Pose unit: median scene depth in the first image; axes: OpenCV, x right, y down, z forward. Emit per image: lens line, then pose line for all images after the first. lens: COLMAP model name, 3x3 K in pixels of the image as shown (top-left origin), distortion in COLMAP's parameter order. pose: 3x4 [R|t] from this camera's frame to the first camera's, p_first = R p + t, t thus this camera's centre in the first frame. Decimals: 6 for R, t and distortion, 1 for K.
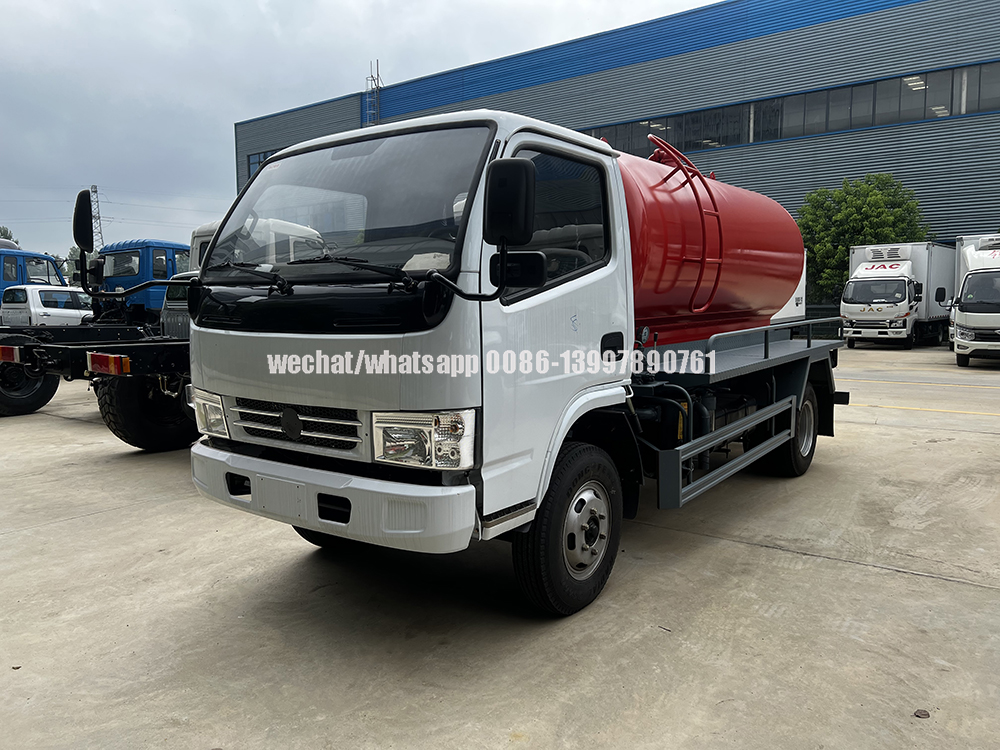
lens RADIAL K [[750.7, 0, 496.6], [0, 750.7, 369.1], [0, 0, 1]] dist [0.036650, -0.029745]
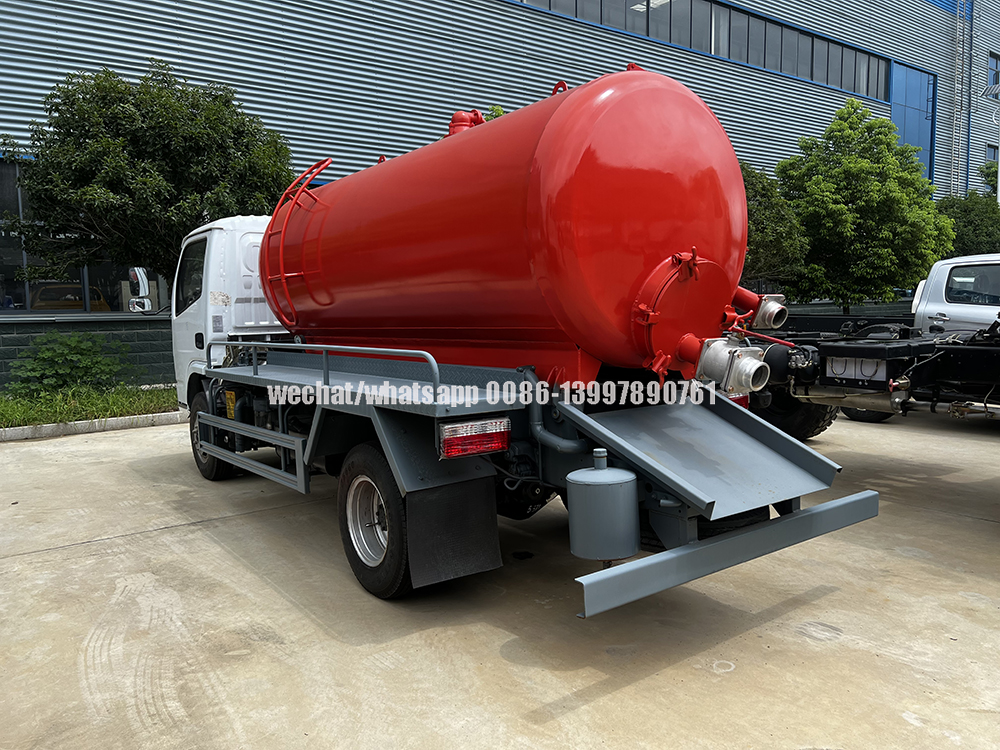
lens RADIAL K [[750.7, 0, 500.9], [0, 750.7, 371.5], [0, 0, 1]] dist [0.036650, -0.029745]
pose [[-0.294856, 0.096662, -0.950640, 1.375455], [-0.060511, 0.990985, 0.119533, -0.178745], [0.953624, 0.092769, -0.286349, 1.834483]]
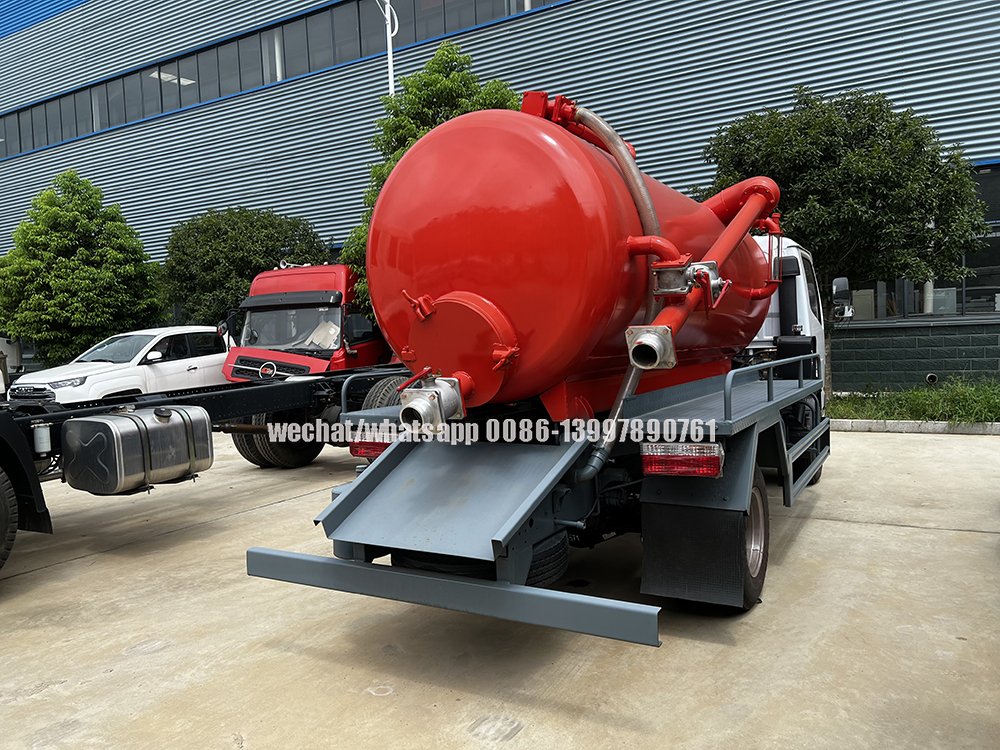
lens RADIAL K [[750.7, 0, 498.5], [0, 750.7, 376.5], [0, 0, 1]] dist [0.036650, -0.029745]
pose [[-0.992046, 0.054694, -0.113373, 0.625448], [0.038386, 0.989217, 0.141334, -0.238075], [0.119881, 0.135858, -0.983449, 2.552107]]
